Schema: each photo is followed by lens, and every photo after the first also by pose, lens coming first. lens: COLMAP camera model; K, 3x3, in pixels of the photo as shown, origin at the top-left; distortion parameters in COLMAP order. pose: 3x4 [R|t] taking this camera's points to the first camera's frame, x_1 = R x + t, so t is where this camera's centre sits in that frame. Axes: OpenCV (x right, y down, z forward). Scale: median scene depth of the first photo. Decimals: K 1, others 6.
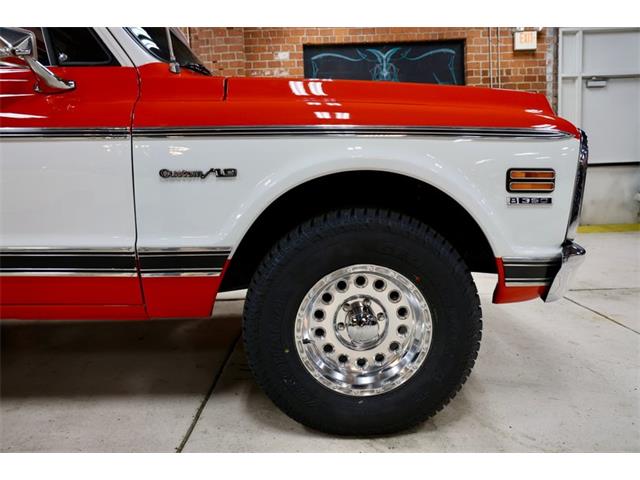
lens RADIAL K [[460.1, 0, 322.3], [0, 460.1, 243.8], [0, 0, 1]] dist [-0.055582, 0.023727]
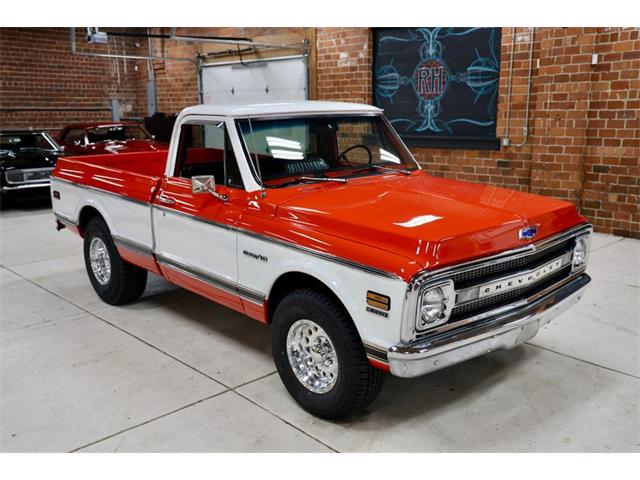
lens RADIAL K [[630.2, 0, 321.1], [0, 630.2, 239.2], [0, 0, 1]] dist [0.087736, 0.000000]
pose [[0.683137, 0.185593, -0.706313, 1.616281], [-0.107215, 0.982177, 0.154383, -0.588172], [0.722377, -0.029737, 0.690860, -0.622624]]
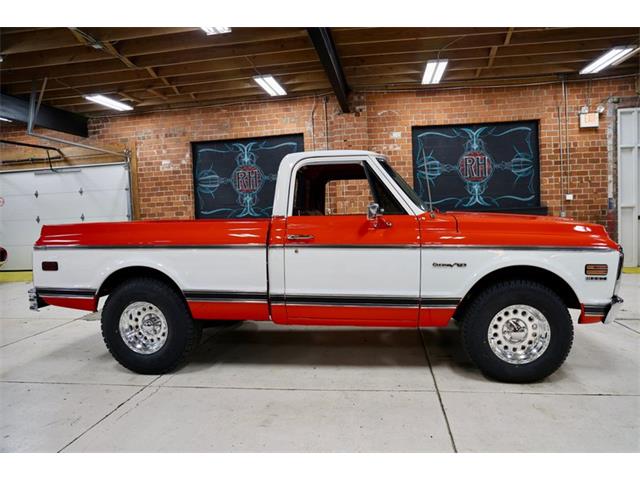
lens RADIAL K [[438.4, 0, 325.1], [0, 438.4, 245.4], [0, 0, 1]] dist [-0.086405, 0.053516]
pose [[0.990968, 0.009987, -0.133729, -0.514350], [-0.017026, 0.998523, -0.051597, -0.107992], [0.133016, 0.053408, 0.989674, -1.111344]]
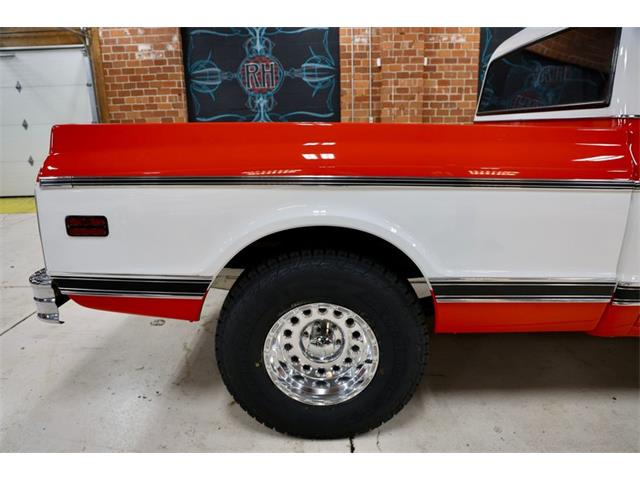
lens RADIAL K [[438.4, 0, 324.9], [0, 438.4, 242.7], [0, 0, 1]] dist [-0.086405, 0.053516]
pose [[0.999826, 0.015846, 0.009844, -1.705132], [-0.017003, 0.991180, 0.131430, -0.185300], [-0.007675, -0.131574, 0.991277, -0.047532]]
